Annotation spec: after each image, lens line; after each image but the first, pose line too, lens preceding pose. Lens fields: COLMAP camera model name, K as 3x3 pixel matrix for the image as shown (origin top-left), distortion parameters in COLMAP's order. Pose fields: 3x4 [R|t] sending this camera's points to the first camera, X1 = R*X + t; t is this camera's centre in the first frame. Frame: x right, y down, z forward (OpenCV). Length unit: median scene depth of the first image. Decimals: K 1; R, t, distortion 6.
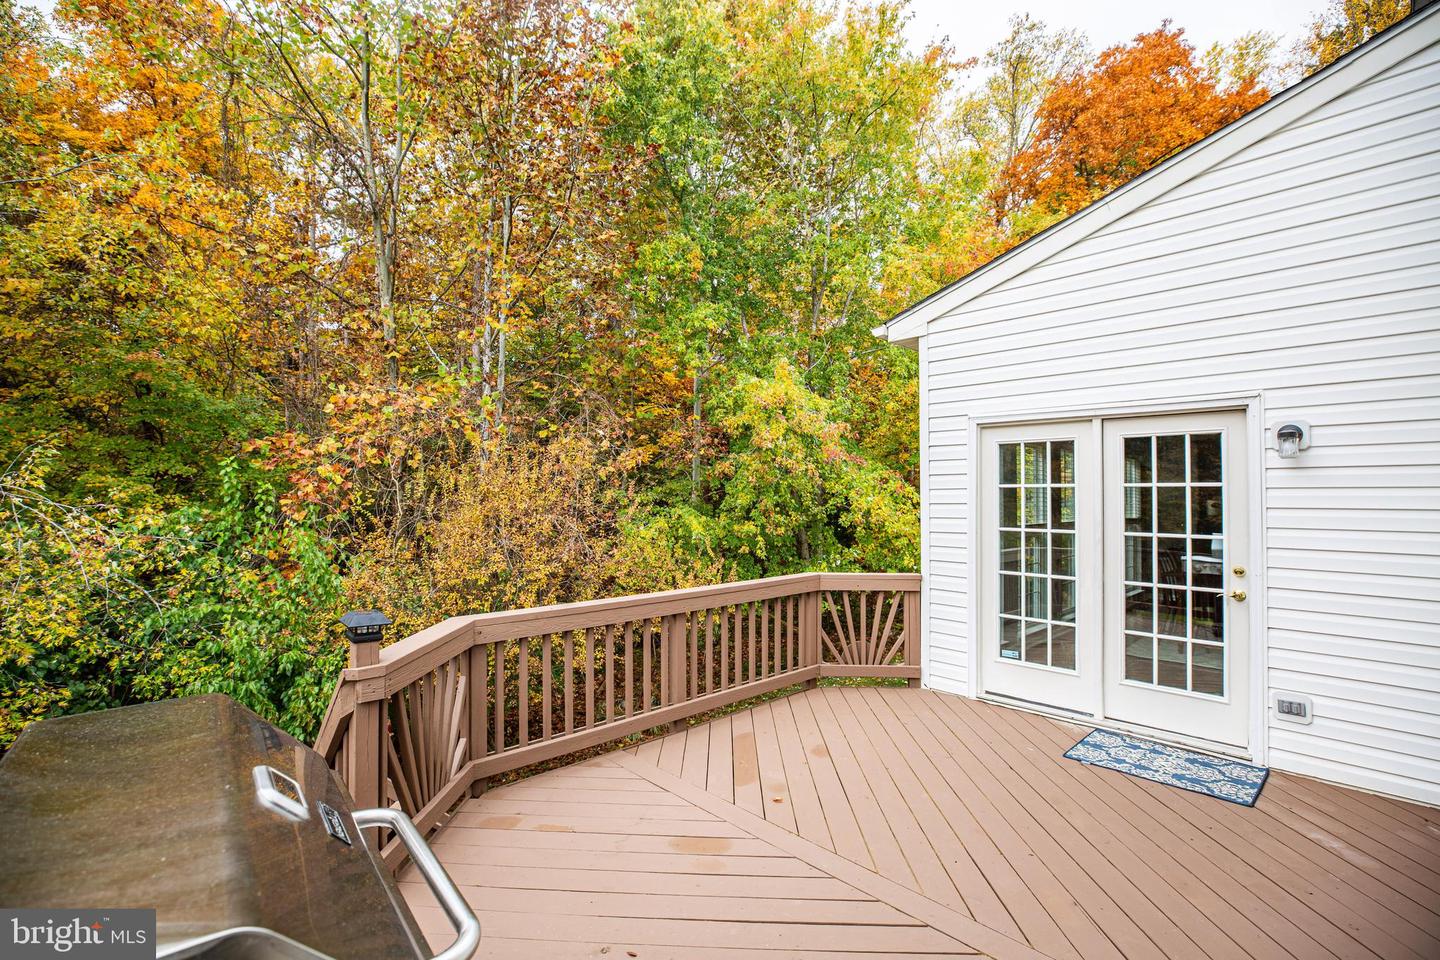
lens RADIAL K [[640.8, 0, 688.3], [0, 640.8, 481.9], [0, 0, 1]] dist [-0.001068, -0.000107]
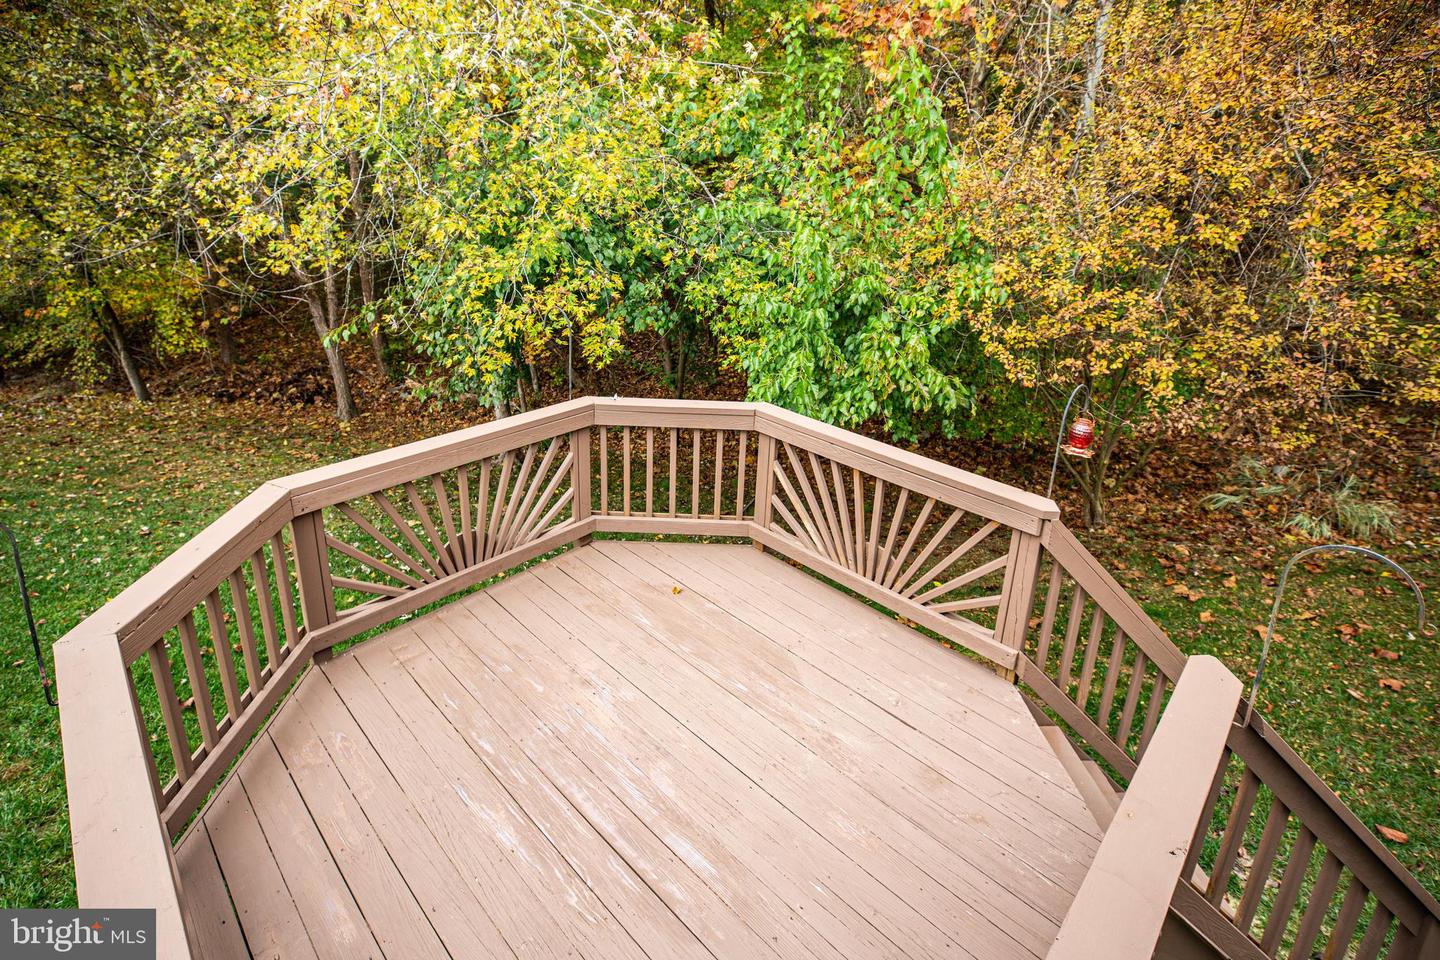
lens RADIAL K [[675.3, 0, 719.4], [0, 675.3, 362.5], [0, 0, 1]] dist [-0.000090, -0.000030]
pose [[0.767761, 0.200587, -0.608529, -0.302879], [-0.027387, 0.959140, 0.281604, 0.160405], [0.640150, -0.199539, 0.741884, 0.380114]]
